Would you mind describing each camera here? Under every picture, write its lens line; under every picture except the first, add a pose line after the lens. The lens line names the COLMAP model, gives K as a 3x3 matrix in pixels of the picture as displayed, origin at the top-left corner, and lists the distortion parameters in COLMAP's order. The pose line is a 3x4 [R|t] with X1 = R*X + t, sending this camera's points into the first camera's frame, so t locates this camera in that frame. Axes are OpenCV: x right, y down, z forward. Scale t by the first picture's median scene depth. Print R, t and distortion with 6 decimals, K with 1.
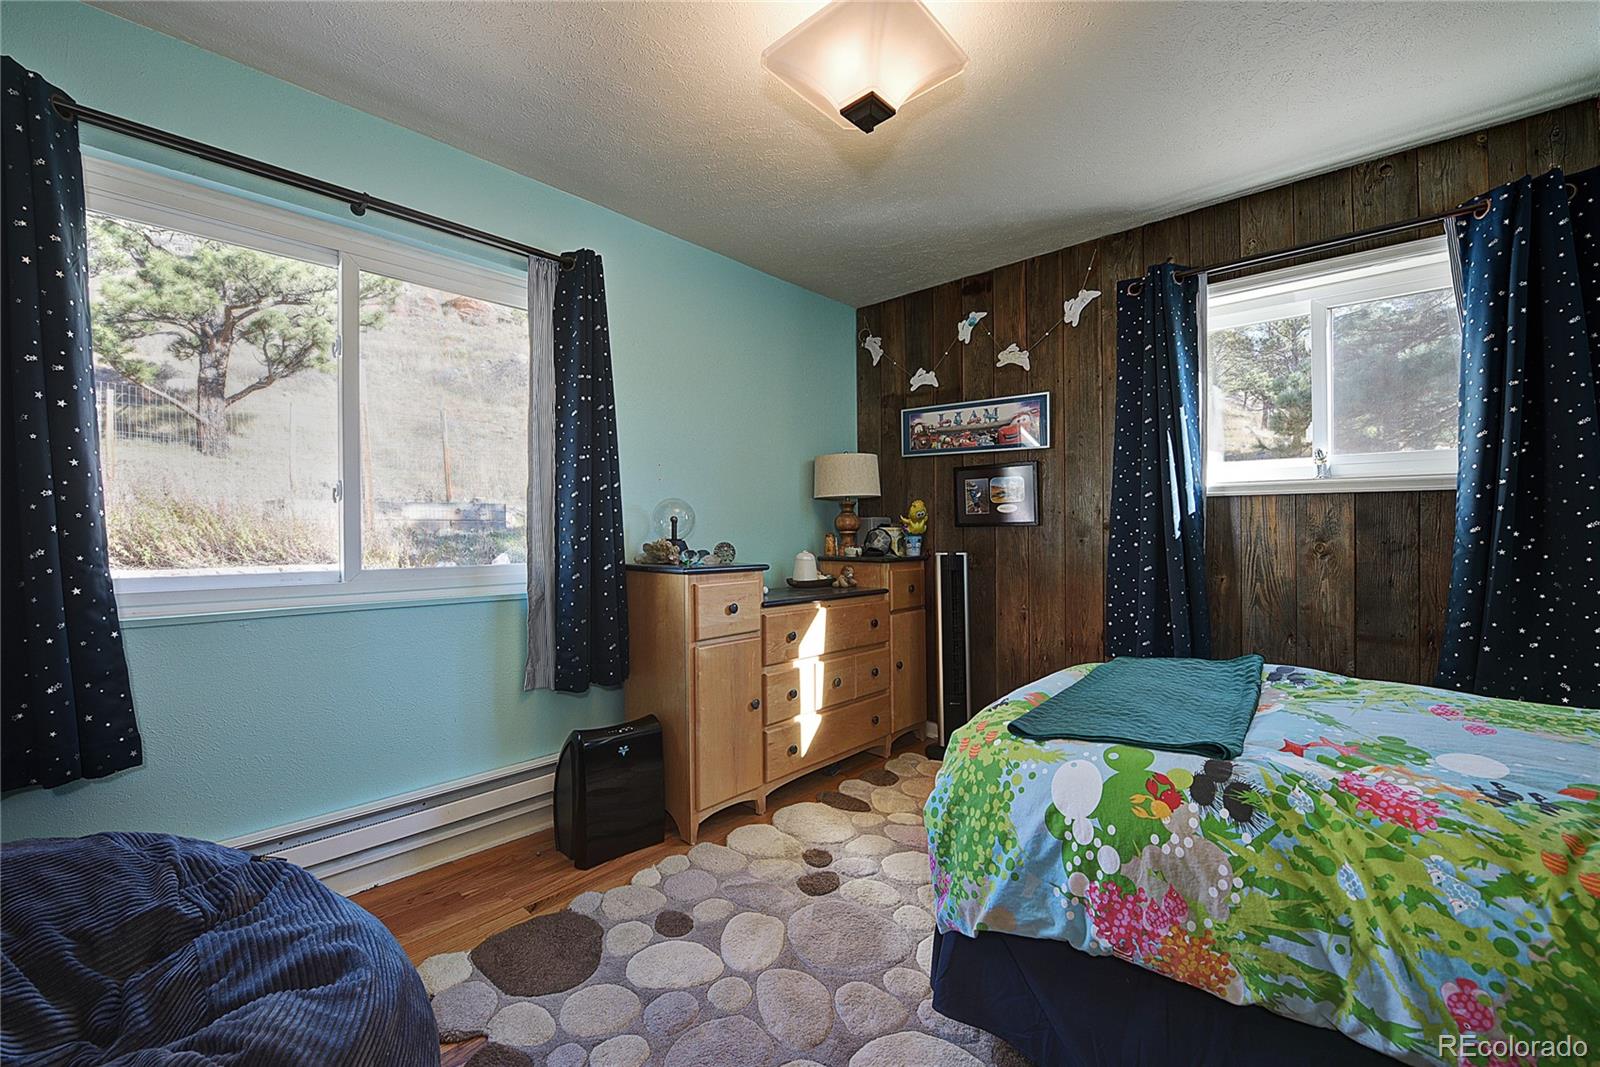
lens RADIAL K [[651.4, 0, 806.1], [0, 651.4, 522.4], [0, 0, 1]] dist [-0.000378, -0.000017]
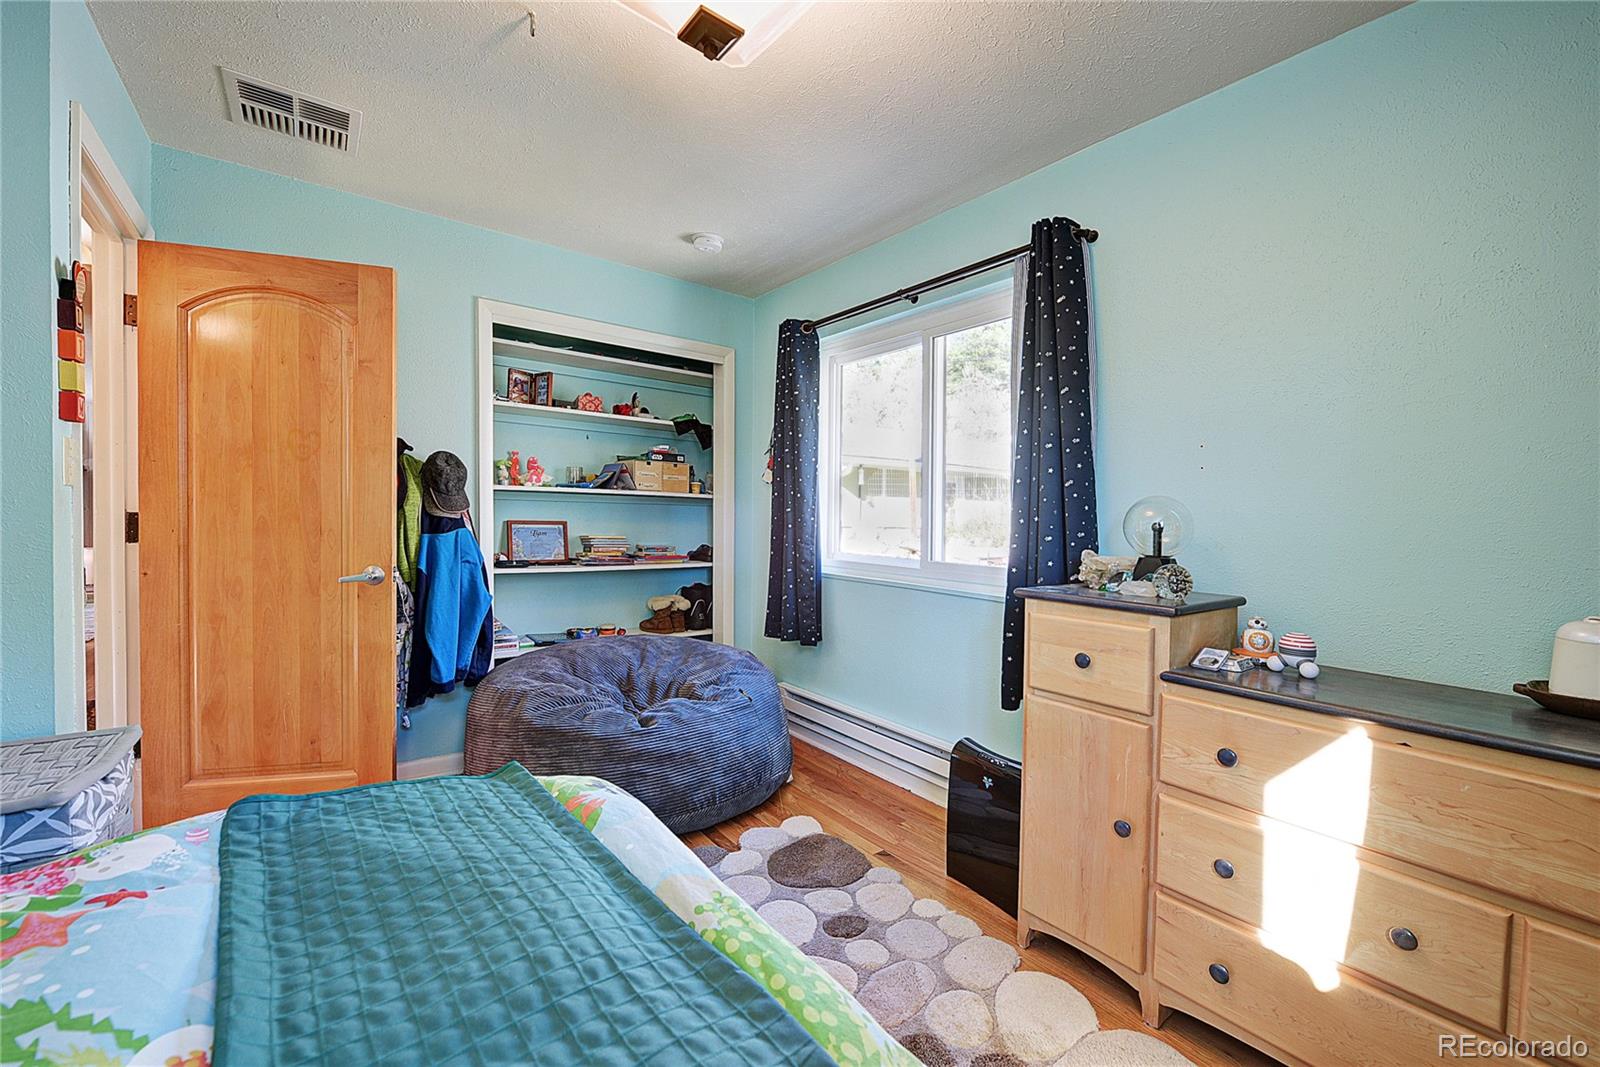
lens RADIAL K [[651.4, 0, 807.0], [0, 651.4, 539.0], [0, 0, 1]] dist [-0.000378, -0.000017]
pose [[-0.169666, 0.026171, -0.985154, 0.713930], [-0.018864, 0.999378, 0.029798, -0.008106], [0.985321, 0.023640, -0.169067, 1.003828]]
